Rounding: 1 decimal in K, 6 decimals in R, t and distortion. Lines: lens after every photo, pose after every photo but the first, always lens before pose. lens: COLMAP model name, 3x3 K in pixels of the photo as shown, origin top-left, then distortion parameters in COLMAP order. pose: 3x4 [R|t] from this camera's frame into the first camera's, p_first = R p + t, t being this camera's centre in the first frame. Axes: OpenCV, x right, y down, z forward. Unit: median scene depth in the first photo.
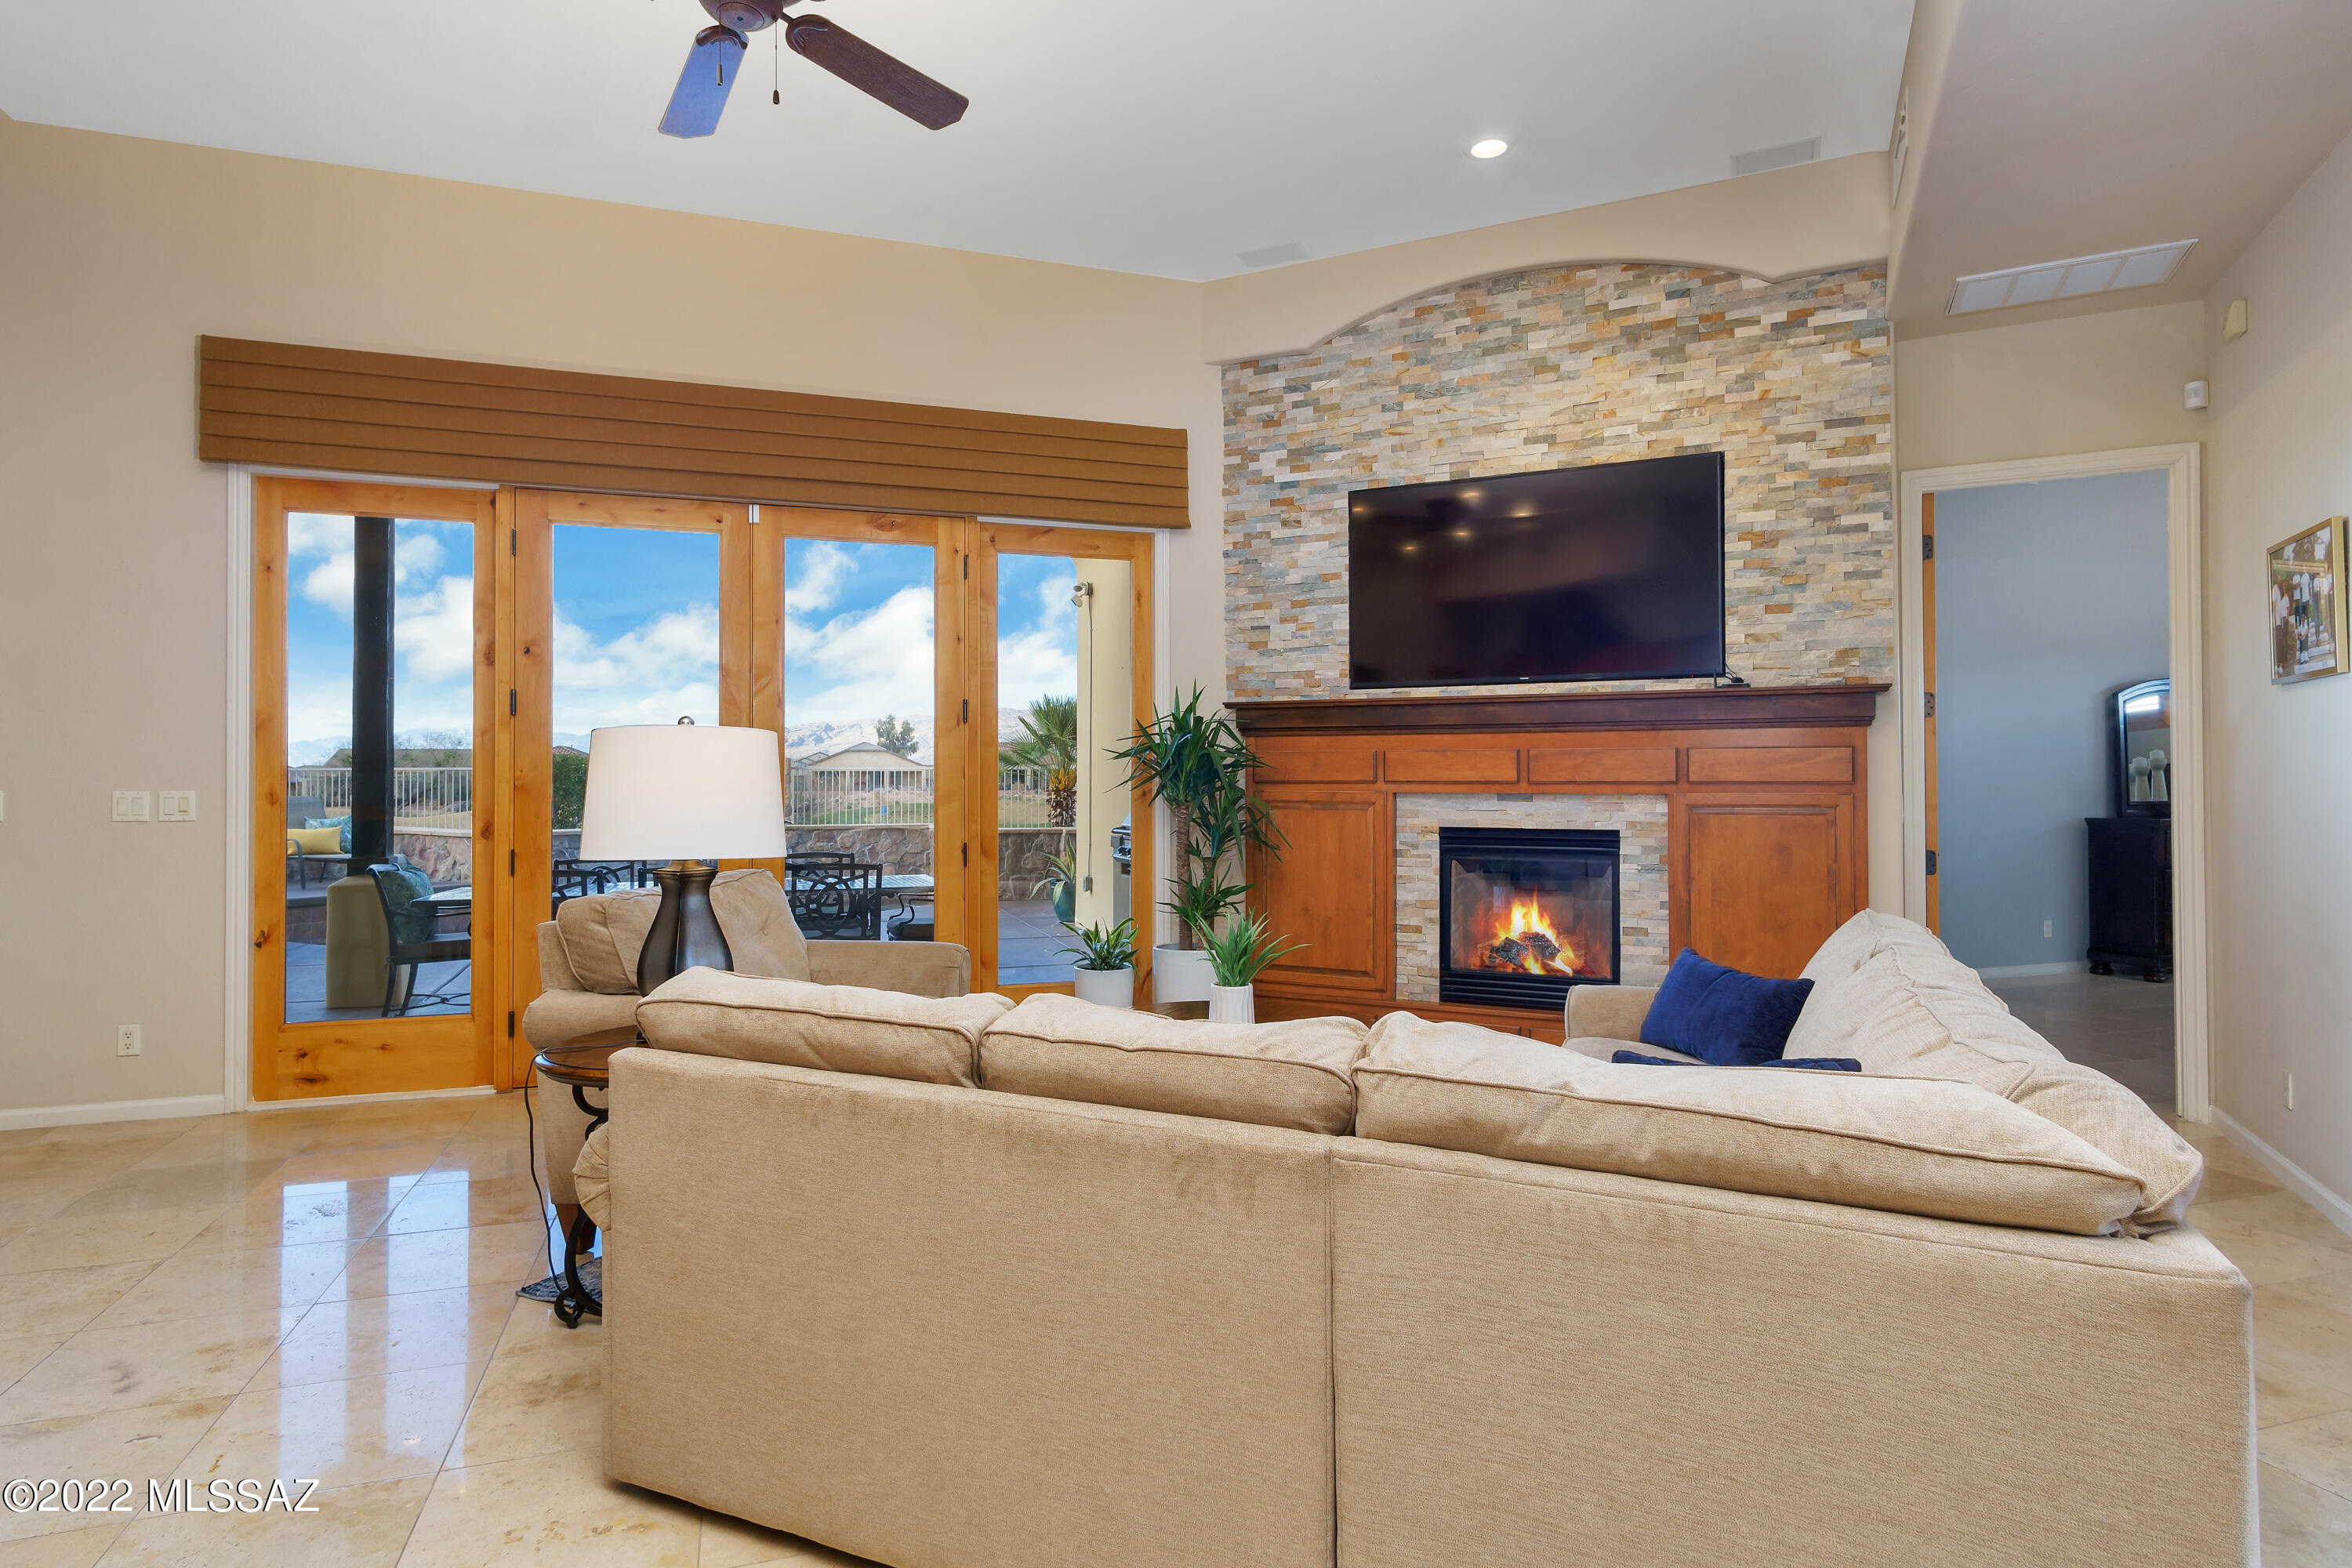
lens RADIAL K [[1259.3, 0, 1166.2], [0, 1259.3, 762.7], [0, 0, 1]] dist [0.008045, -0.000856]
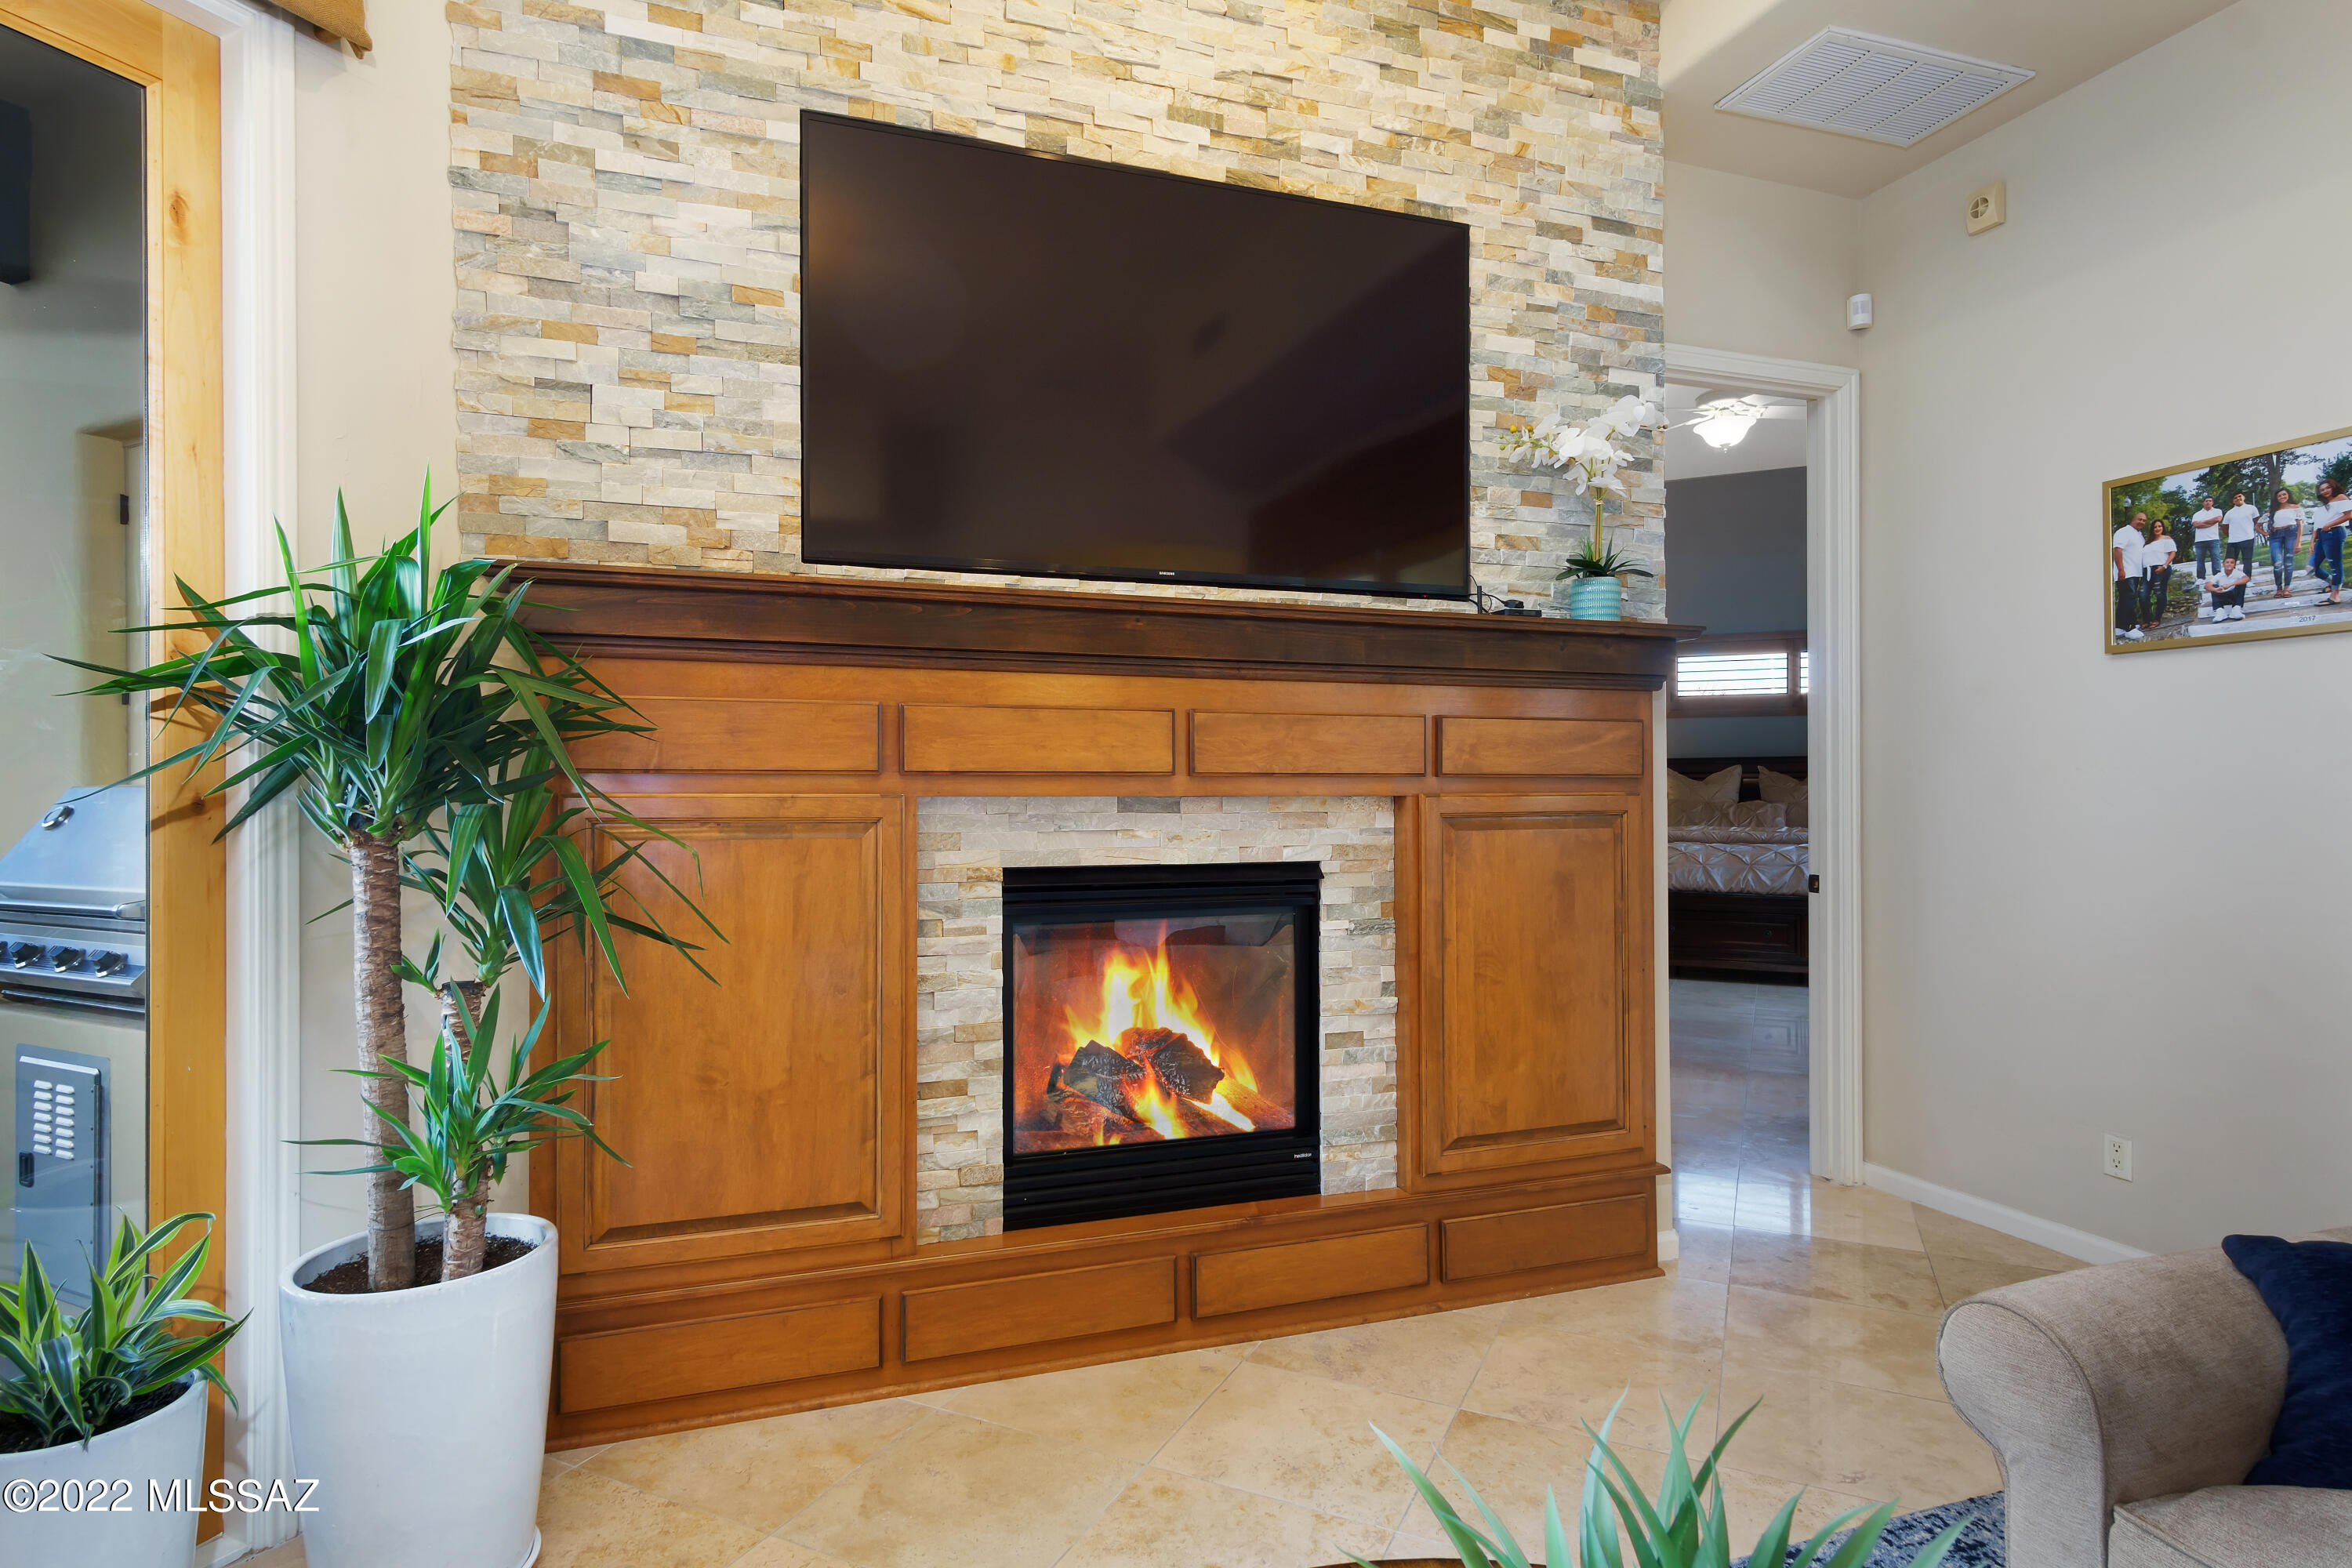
lens RADIAL K [[1259.3, 0, 1161.5], [0, 1259.3, 785.9], [0, 0, 1]] dist [0.008045, -0.000856]
pose [[0.701371, 0.001294, 0.712795, -0.085517], [-0.008955, 0.999935, 0.006996, 0.016574], [-0.712740, -0.011290, 0.701337, 0.645710]]
